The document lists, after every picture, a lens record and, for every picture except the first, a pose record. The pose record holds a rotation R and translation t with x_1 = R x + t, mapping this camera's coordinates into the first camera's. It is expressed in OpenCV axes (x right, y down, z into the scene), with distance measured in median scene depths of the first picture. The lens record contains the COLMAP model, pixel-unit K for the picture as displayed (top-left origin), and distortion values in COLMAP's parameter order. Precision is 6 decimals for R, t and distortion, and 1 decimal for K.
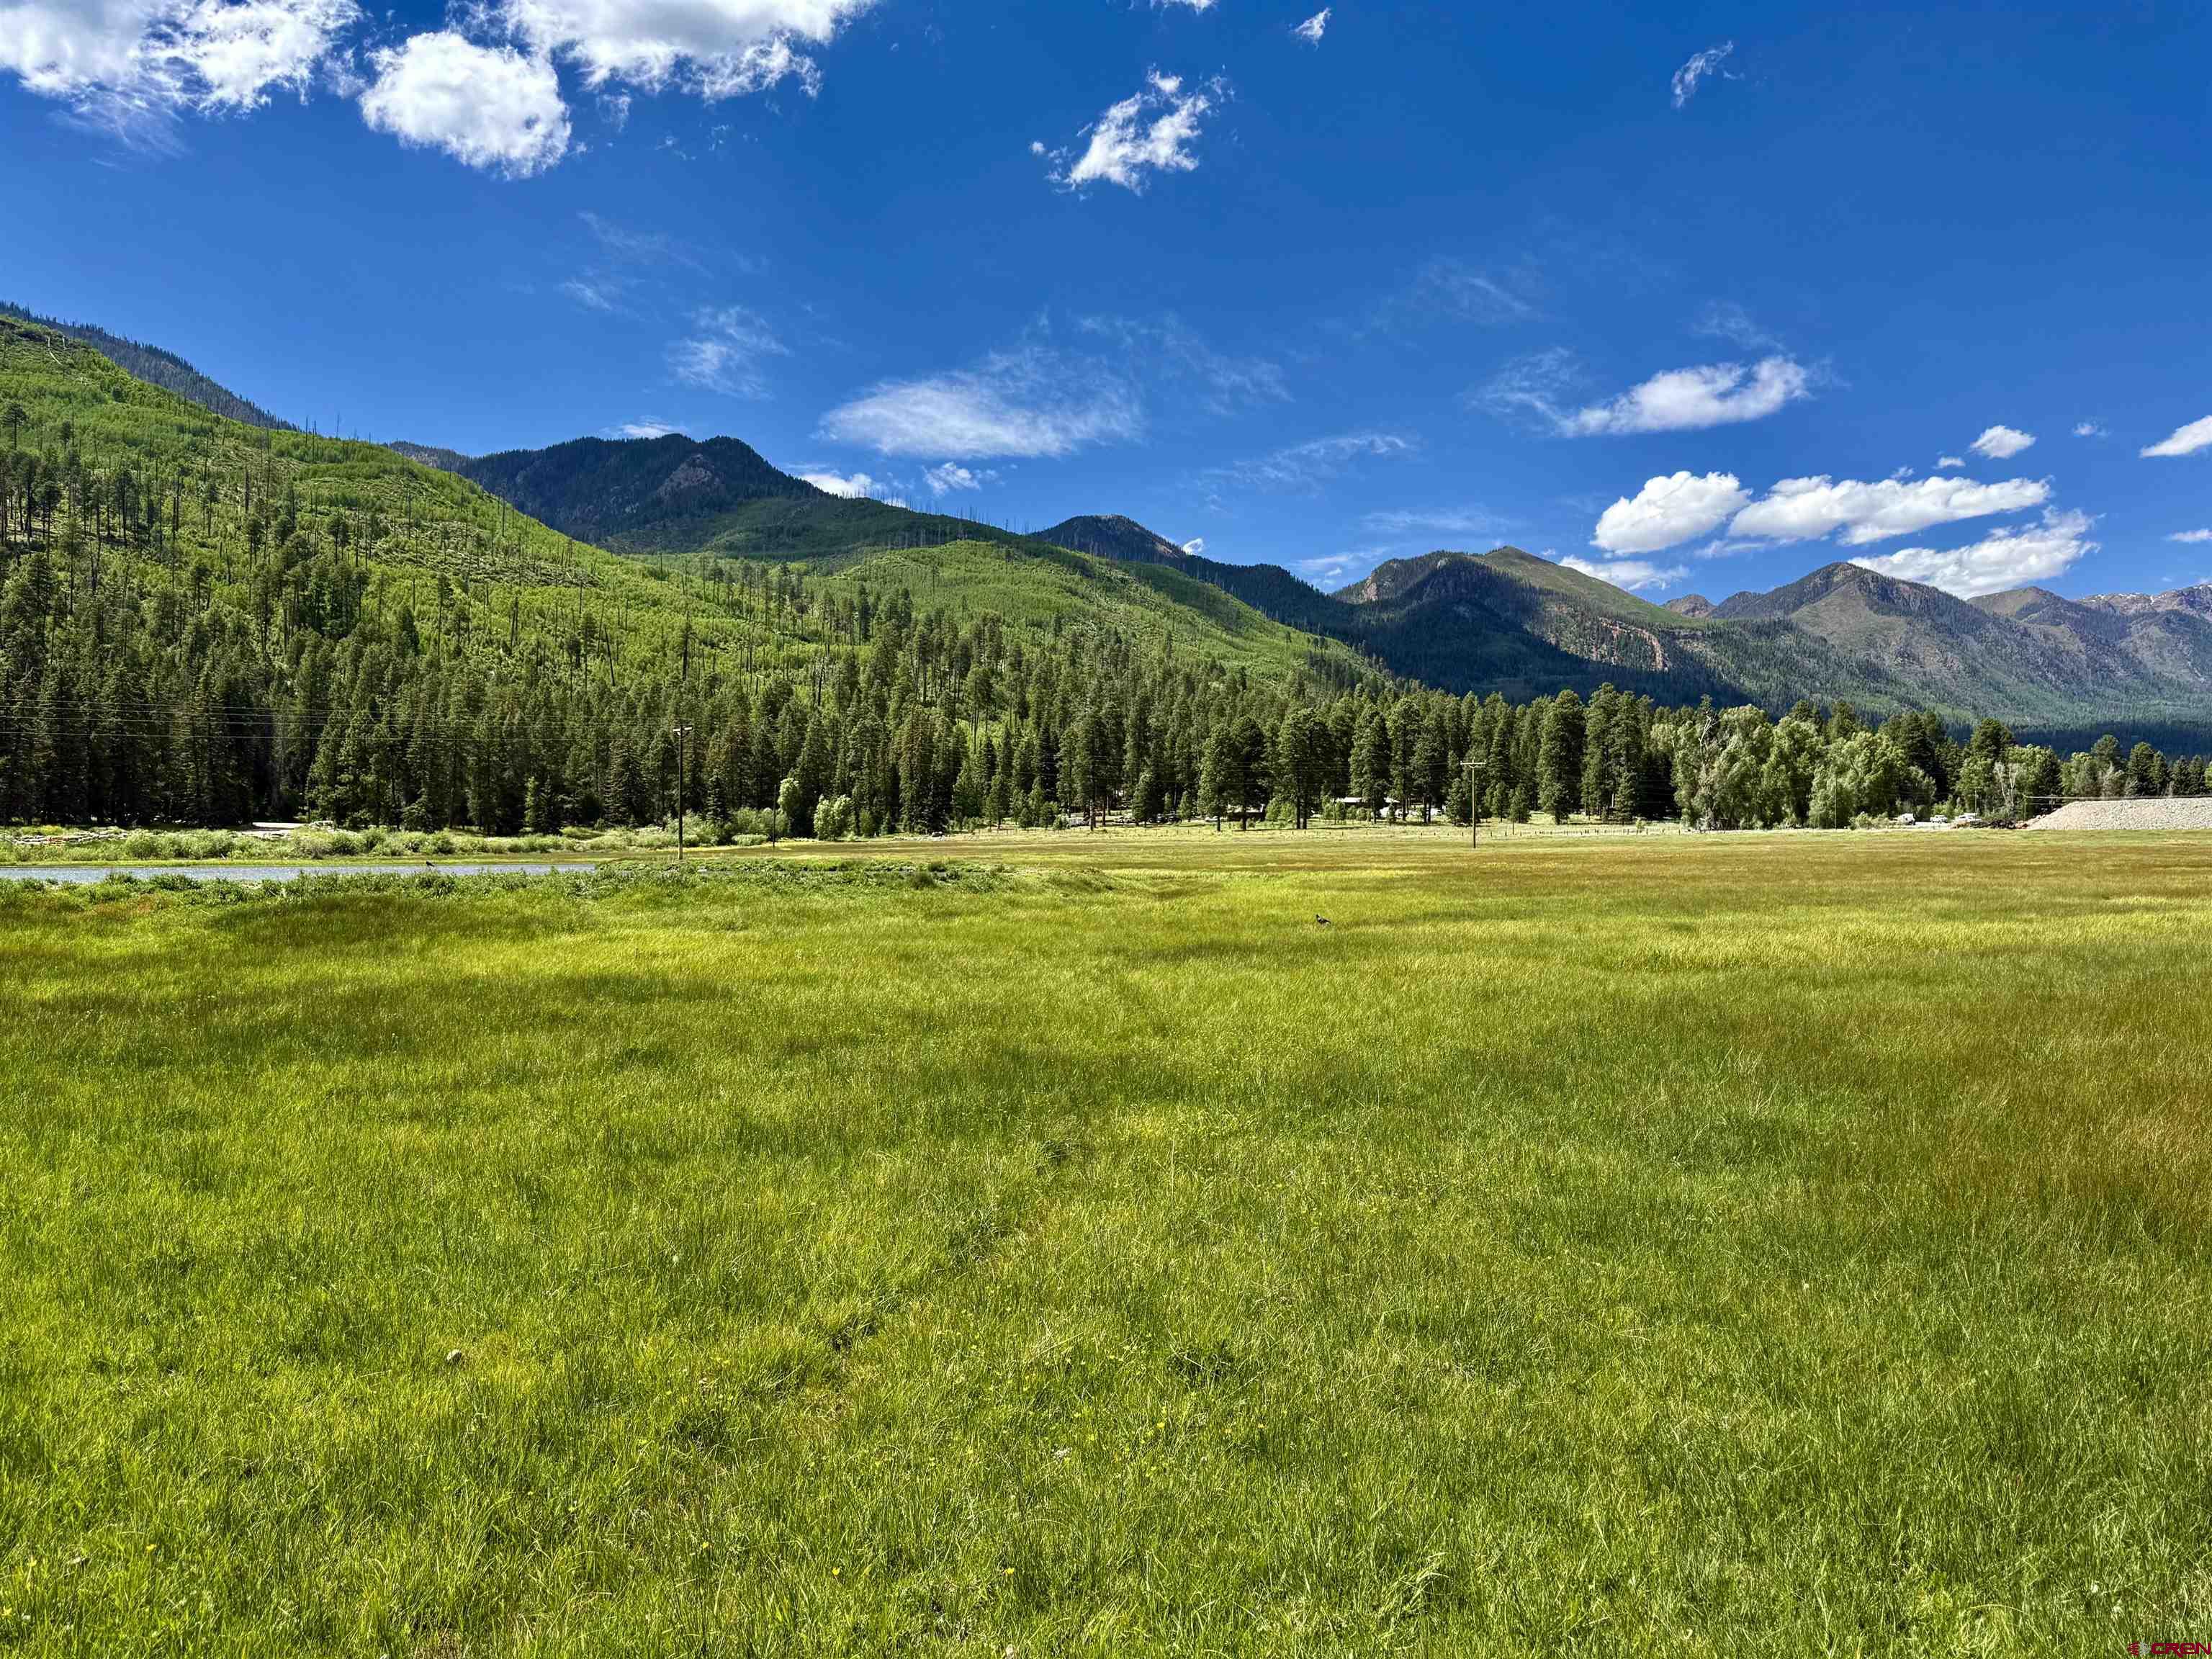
lens RADIAL K [[1563.6, 0, 1106.0], [0, 1563.6, 829.5], [0, 0, 1]] dist [0.051182, -0.065213]
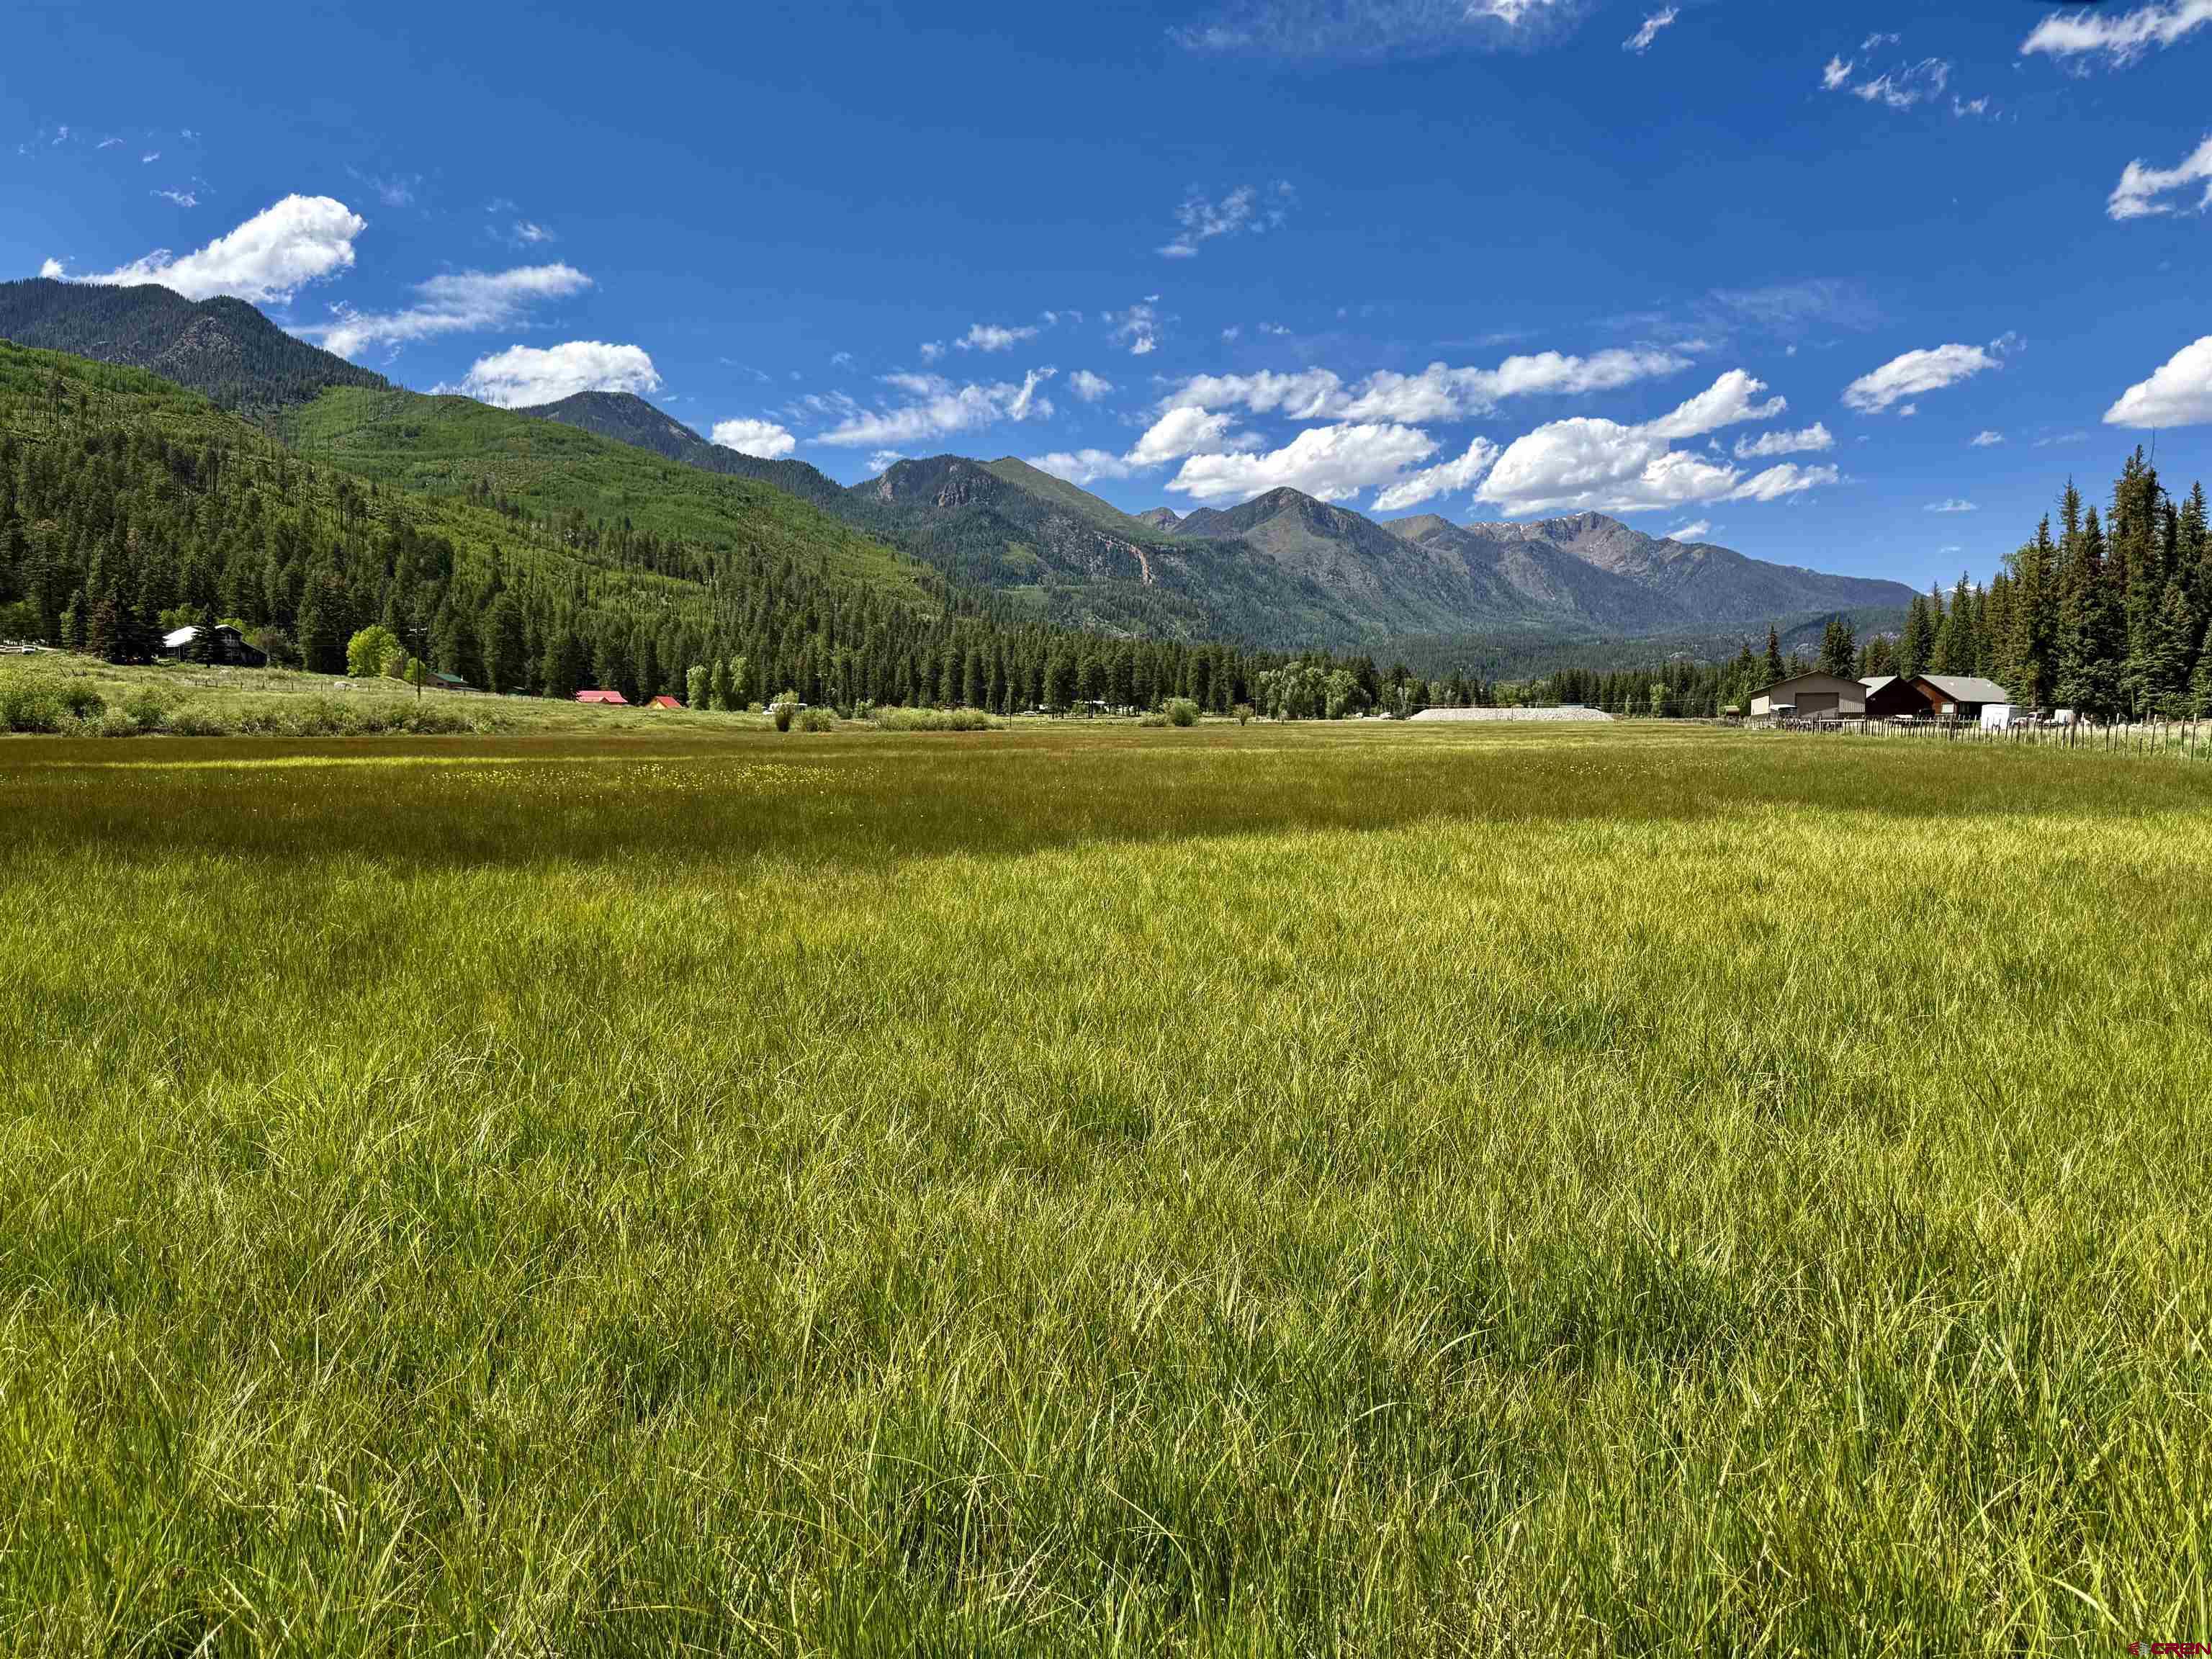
lens RADIAL K [[1549.5, 0, 1106.0], [0, 1549.5, 829.5], [0, 0, 1]] dist [0.205314, -0.454011]
pose [[0.946530, -0.015085, 0.322264, -0.426981], [-0.007987, 0.997504, 0.070152, 0.002254], [-0.322518, -0.068974, 0.944047, -0.759939]]
